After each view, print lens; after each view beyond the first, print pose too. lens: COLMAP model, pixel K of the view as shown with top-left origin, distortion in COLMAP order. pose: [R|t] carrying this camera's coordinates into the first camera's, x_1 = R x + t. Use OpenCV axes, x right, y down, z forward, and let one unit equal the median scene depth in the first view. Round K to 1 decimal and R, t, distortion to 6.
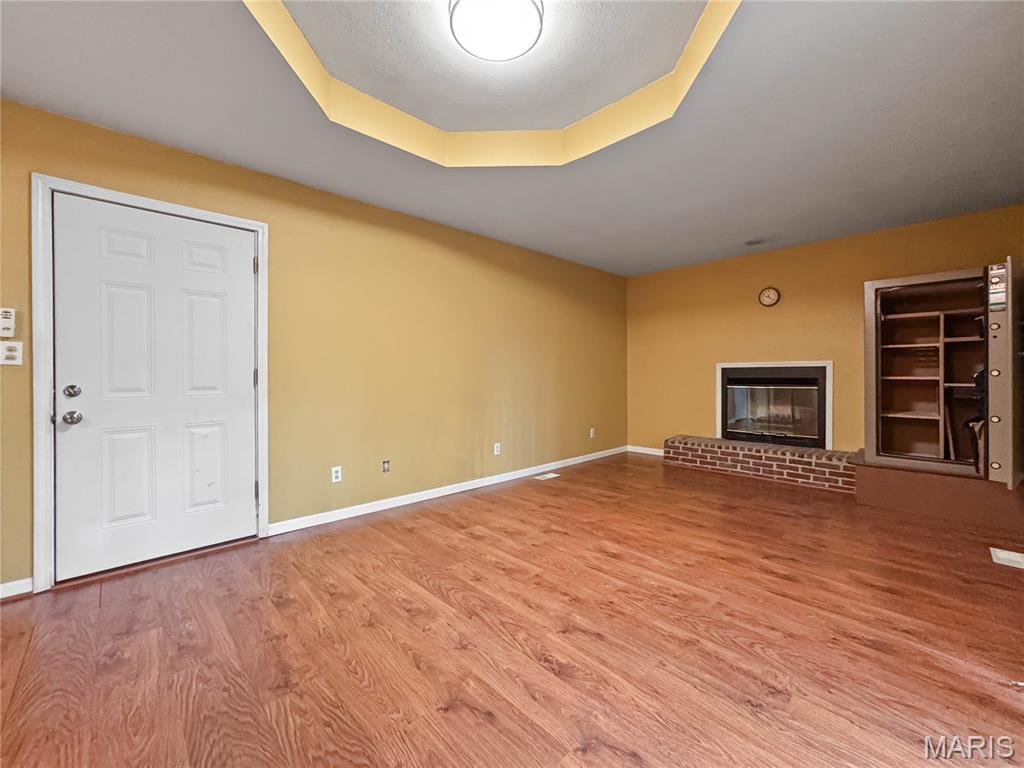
lens RADIAL K [[424.6, 0, 477.6], [0, 424.6, 375.9], [0, 0, 1]] dist [-0.017615, 0.000540]
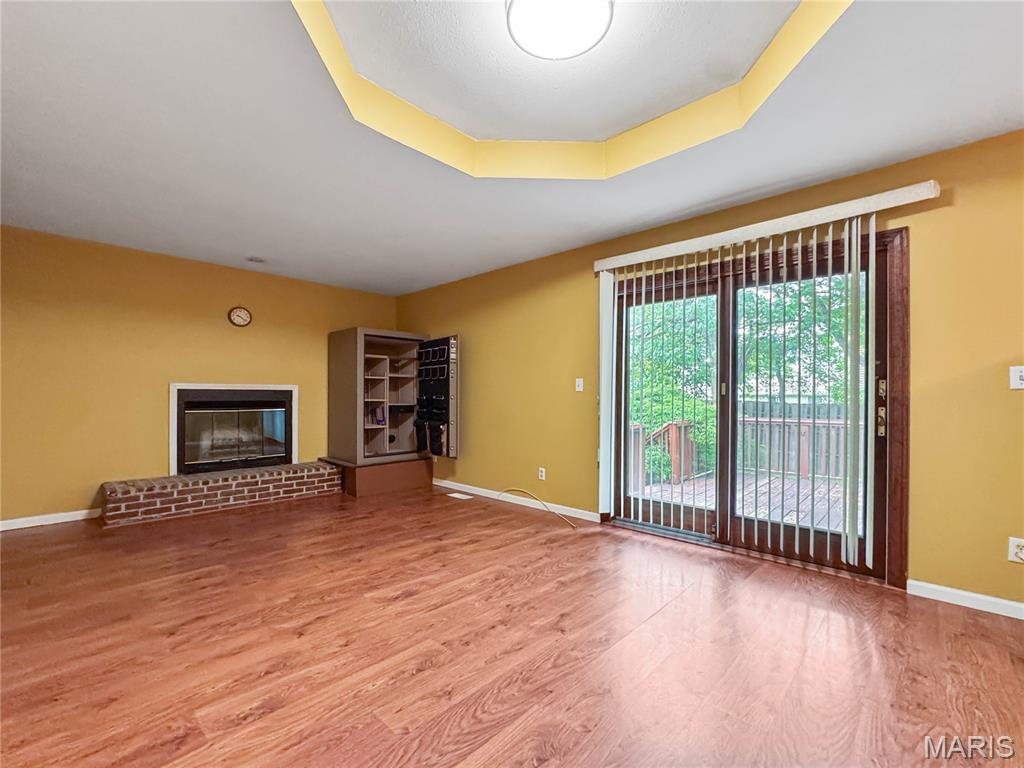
lens RADIAL K [[422.9, 0, 531.2], [0, 422.9, 401.3], [0, 0, 1]] dist [-0.049146, 0.020360]
pose [[-0.093615, -0.005896, 0.995591, -0.465355], [-0.000482, 0.999983, 0.005876, 0.000253], [-0.995608, 0.000070, -0.093616, 0.632383]]
